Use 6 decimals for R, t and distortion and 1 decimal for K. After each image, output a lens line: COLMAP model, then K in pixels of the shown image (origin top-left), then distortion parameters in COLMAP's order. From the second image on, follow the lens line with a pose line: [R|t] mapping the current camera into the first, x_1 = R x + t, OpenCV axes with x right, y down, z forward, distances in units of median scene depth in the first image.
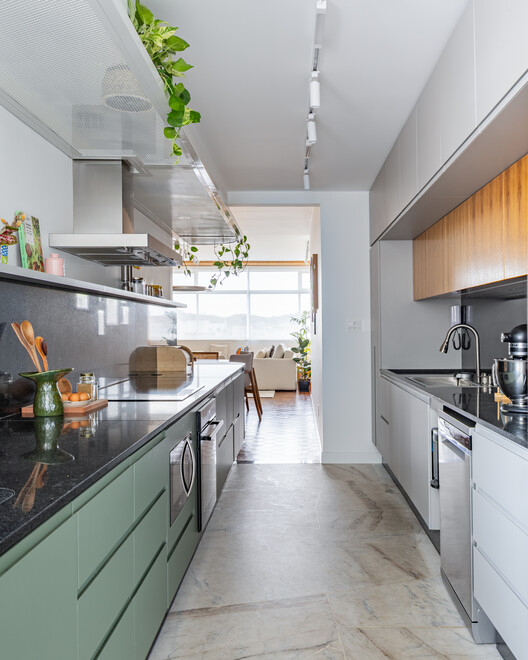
lens RADIAL K [[825.8, 0, 263.2], [0, 825.8, 322.2], [0, 0, 1]] dist [0.000906, 0.007073]
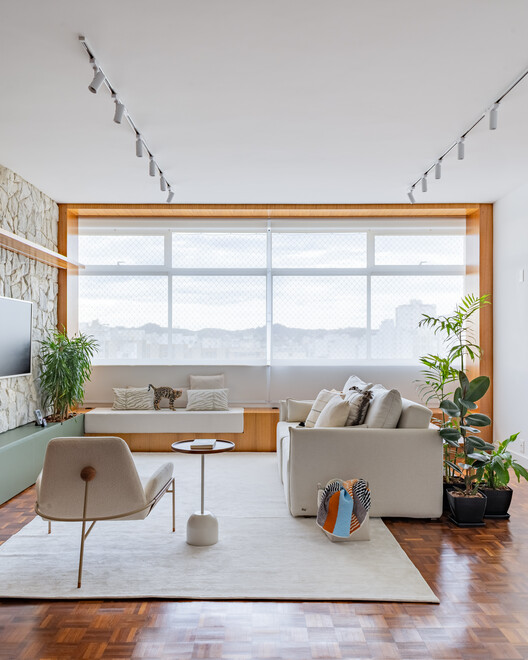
lens RADIAL K [[722.2, 0, 263.1], [0, 722.2, 321.4], [0, 0, 1]] dist [-0.001786, -0.014265]
pose [[0.998738, -0.000055, 0.050220, -0.045770], [0.001019, 0.999815, -0.019186, 0.002472], [-0.050210, 0.019213, 0.998554, 0.583310]]
